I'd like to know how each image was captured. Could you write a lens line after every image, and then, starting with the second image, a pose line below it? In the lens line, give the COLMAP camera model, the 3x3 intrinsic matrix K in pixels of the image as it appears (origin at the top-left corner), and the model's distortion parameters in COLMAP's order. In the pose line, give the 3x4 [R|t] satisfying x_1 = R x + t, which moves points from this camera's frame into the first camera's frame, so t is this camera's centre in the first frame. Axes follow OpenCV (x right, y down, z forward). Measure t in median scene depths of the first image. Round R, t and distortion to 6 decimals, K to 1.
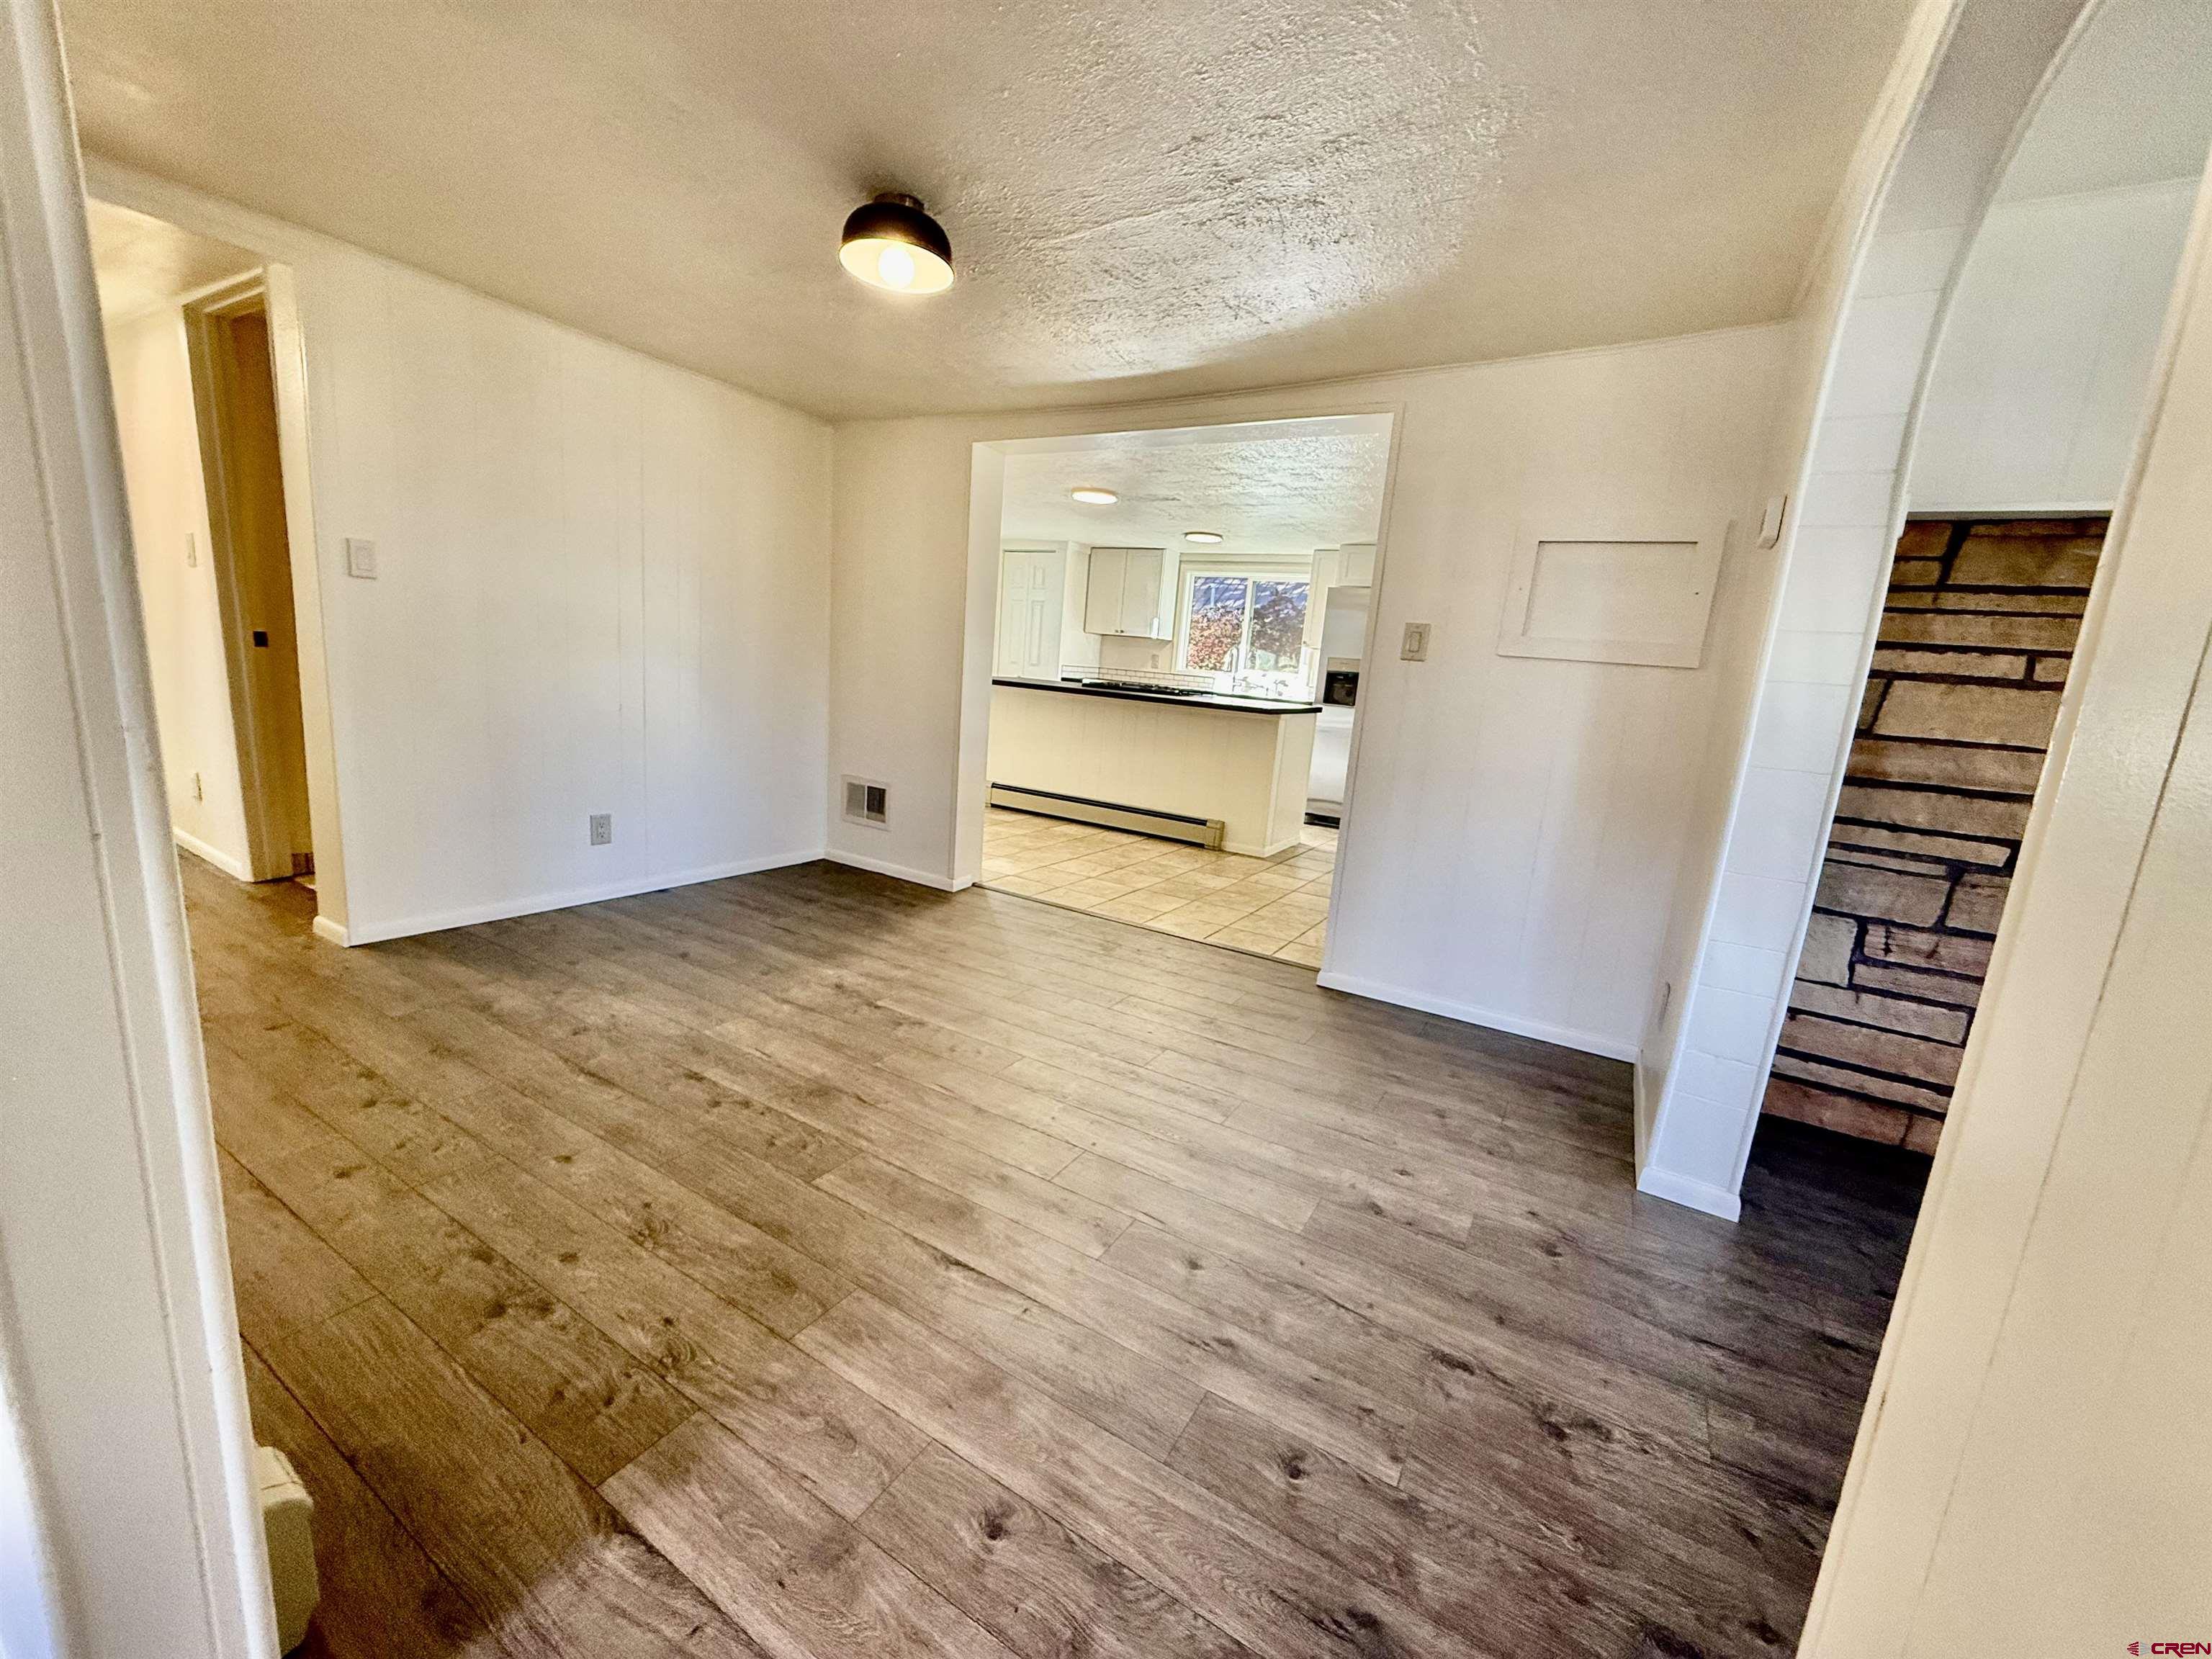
lens RADIAL K [[880.7, 0, 1102.5], [0, 880.7, 833.4], [0, 0, 1]] dist [-0.000154, -0.000022]
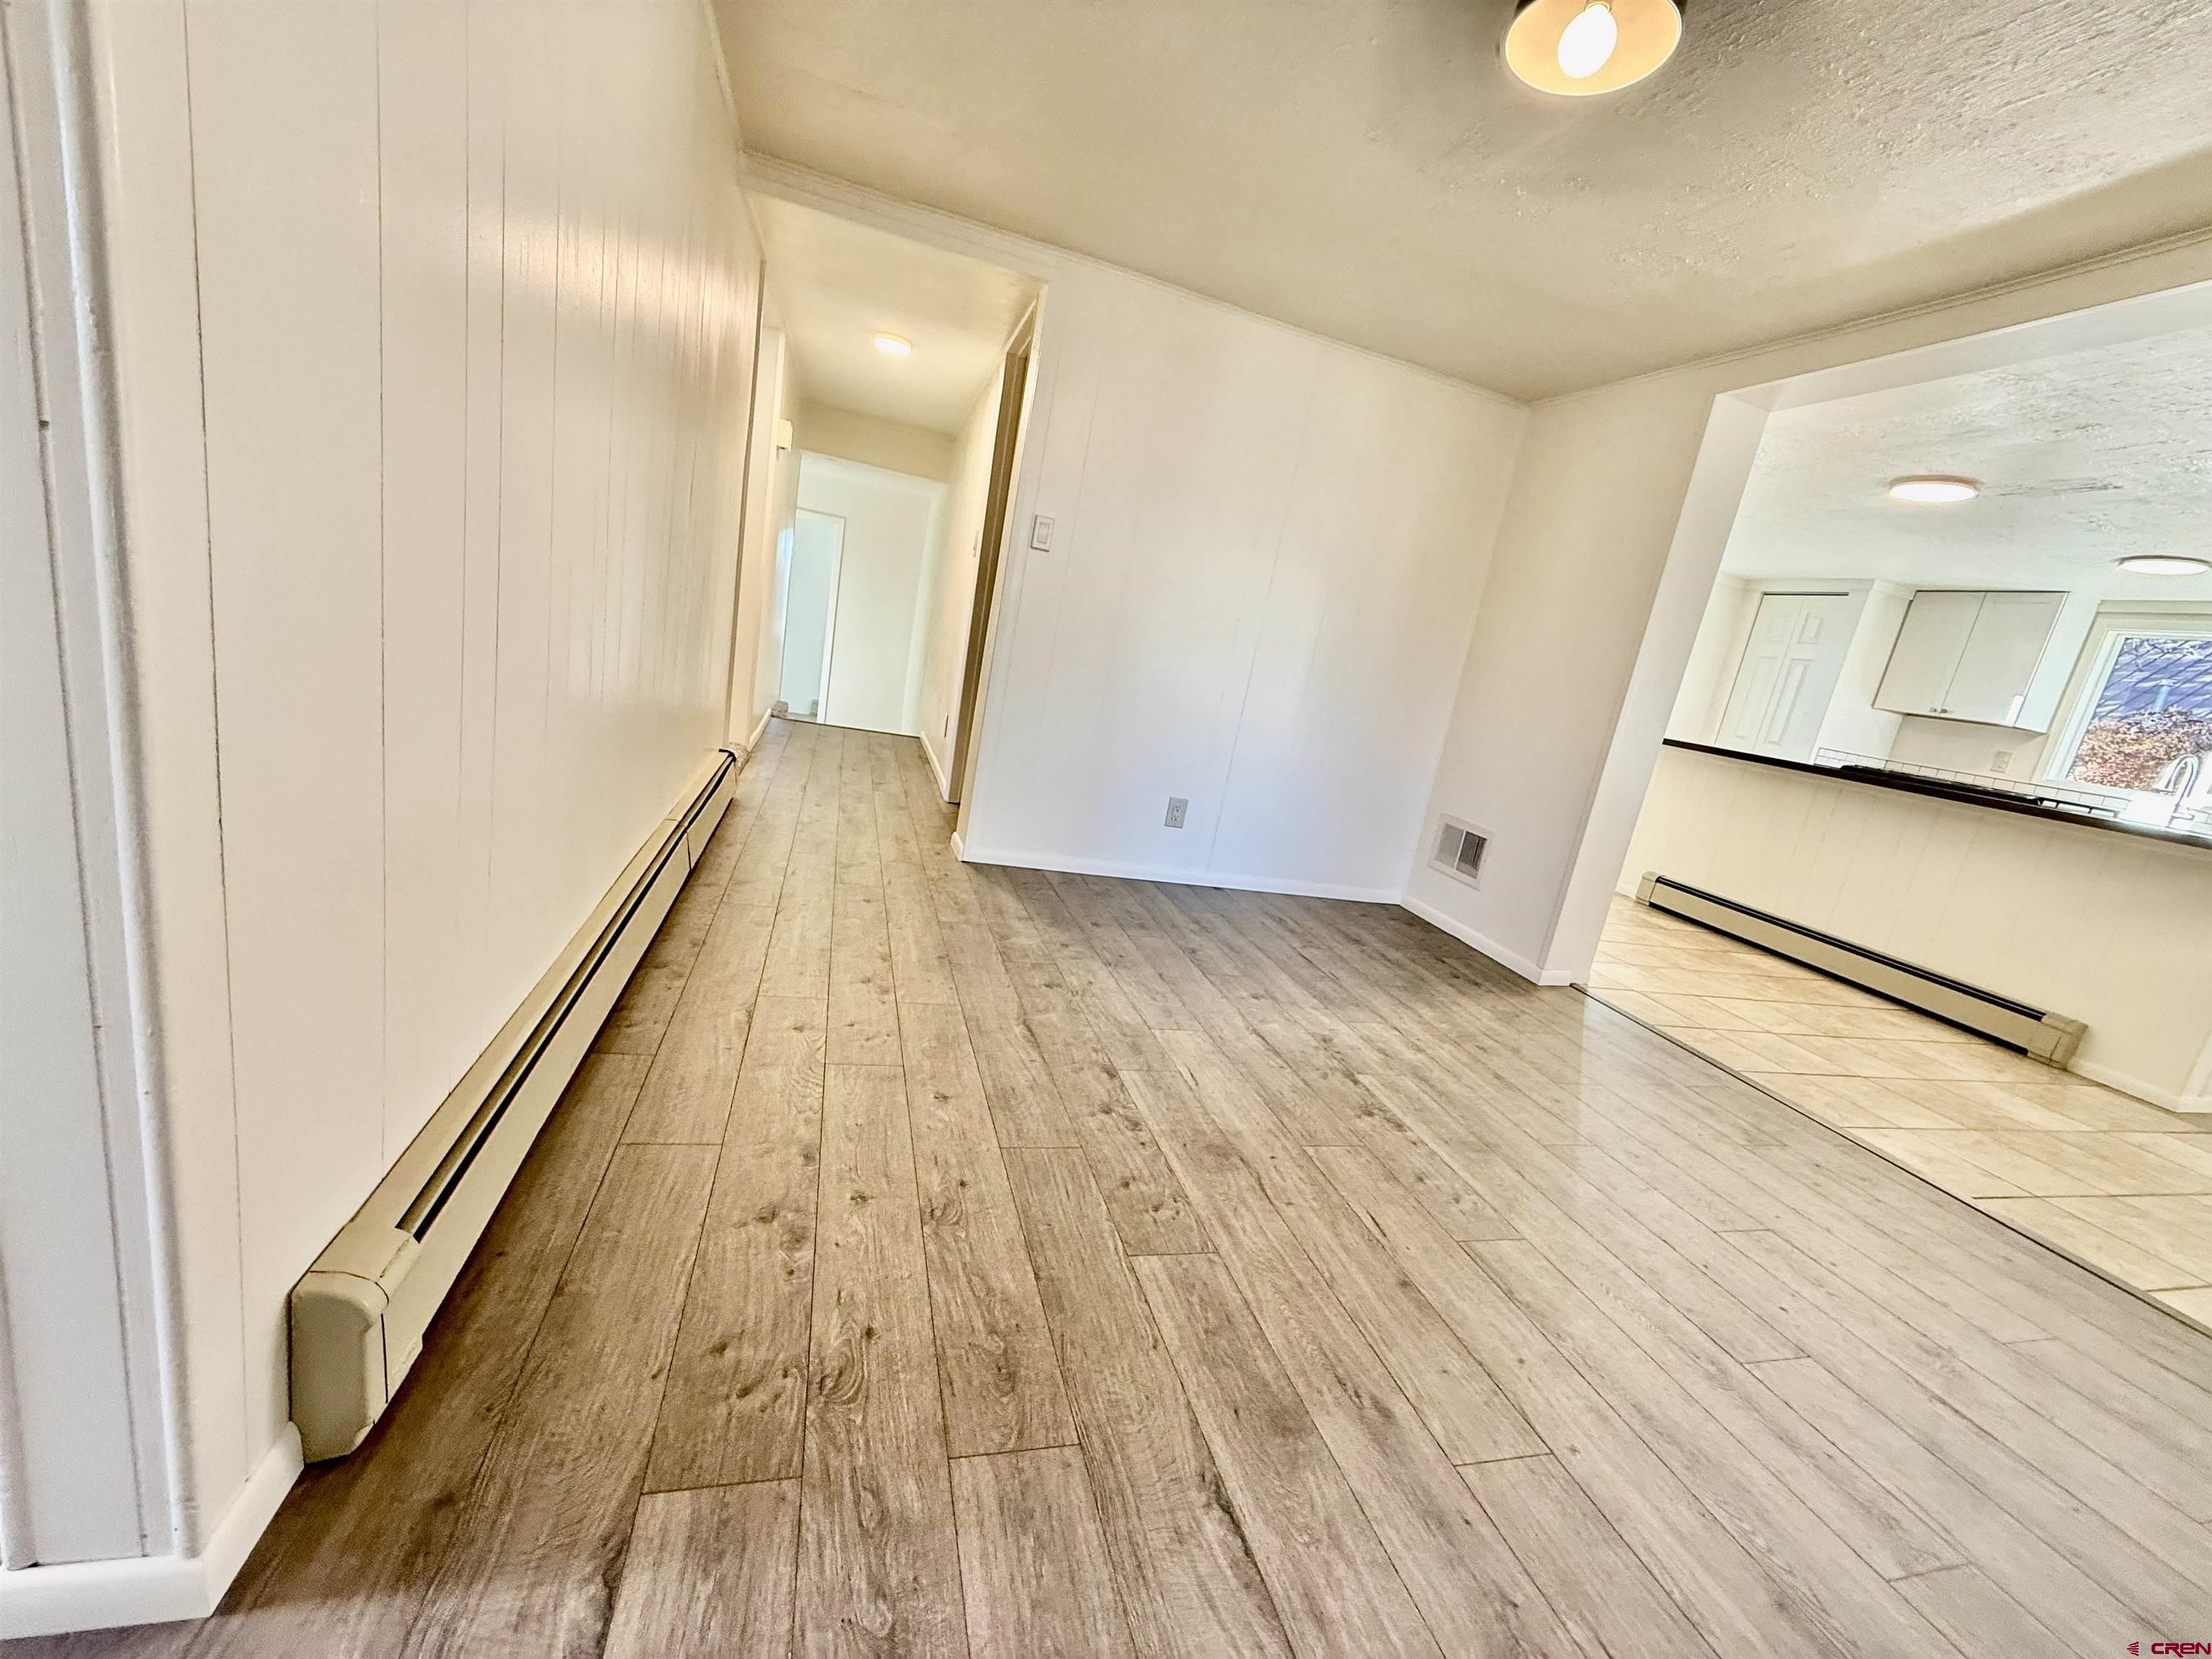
lens RADIAL K [[880.7, 0, 1102.5], [0, 880.7, 833.4], [0, 0, 1]] dist [-0.000154, -0.000022]
pose [[0.726102, 0.196458, -0.658924, 0.040235], [-0.245958, 0.969115, 0.017909, 0.022866], [0.642091, 0.149064, 0.751997, 0.206258]]
